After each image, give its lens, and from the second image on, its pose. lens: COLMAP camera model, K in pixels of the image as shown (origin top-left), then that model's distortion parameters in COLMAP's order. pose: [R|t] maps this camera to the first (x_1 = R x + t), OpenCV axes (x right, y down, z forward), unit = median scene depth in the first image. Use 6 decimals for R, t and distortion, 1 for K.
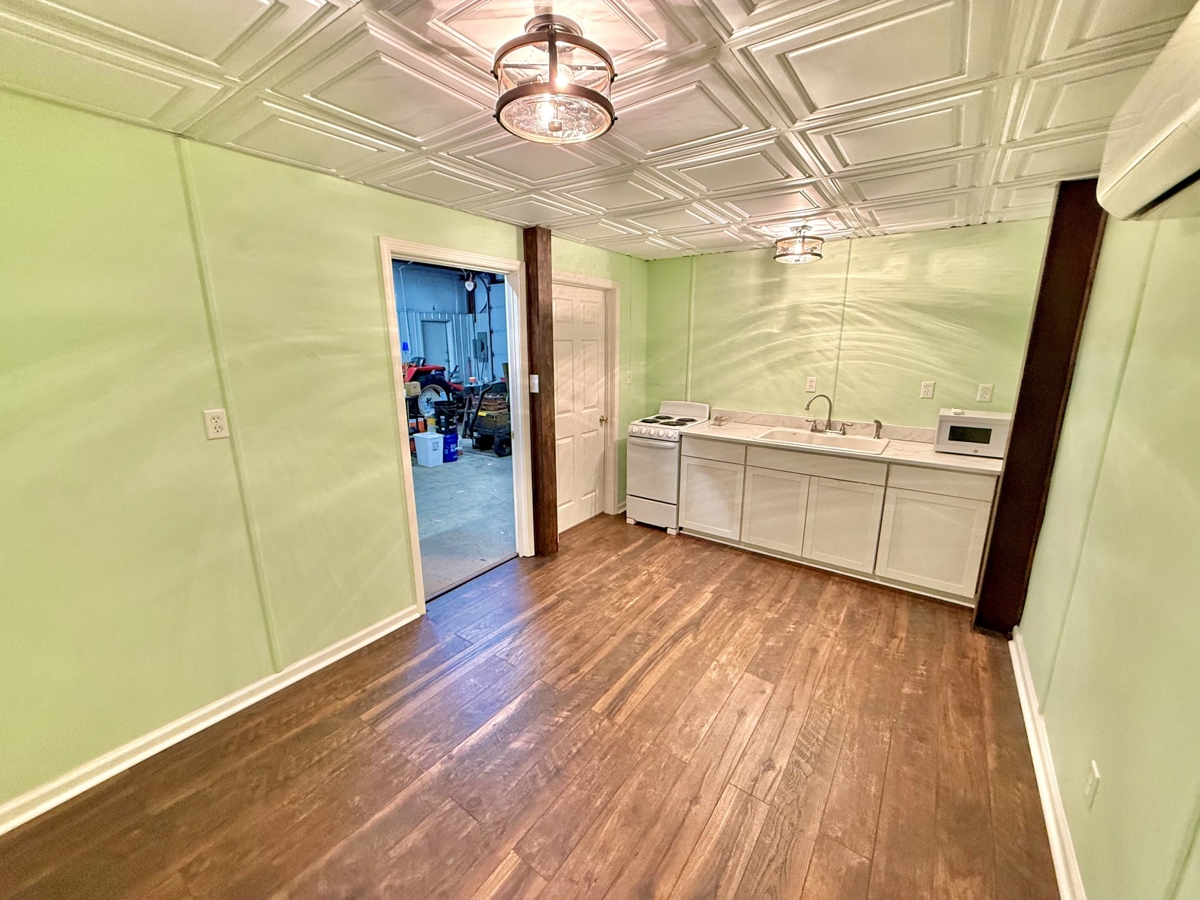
lens RADIAL K [[478.0, 0, 596.1], [0, 478.0, 449.1], [0, 0, 1]] dist [-0.000839, 0.000160]
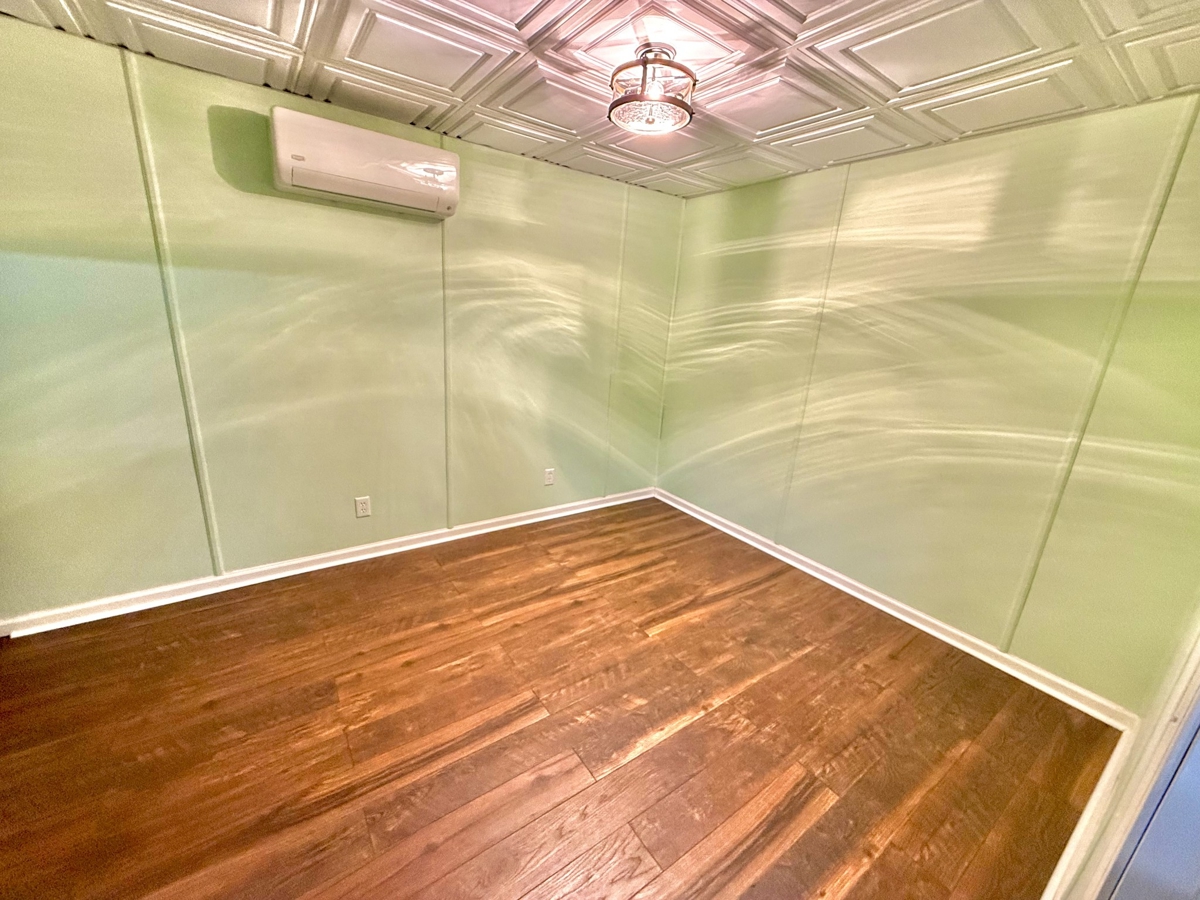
lens RADIAL K [[478.0, 0, 595.7], [0, 478.0, 453.5], [0, 0, 1]] dist [-0.000839, 0.000160]
pose [[-0.942427, -0.148175, 0.299791, -0.303153], [0.012651, 0.880037, 0.474737, -0.297987], [-0.334172, 0.451198, -0.827496, 1.631834]]
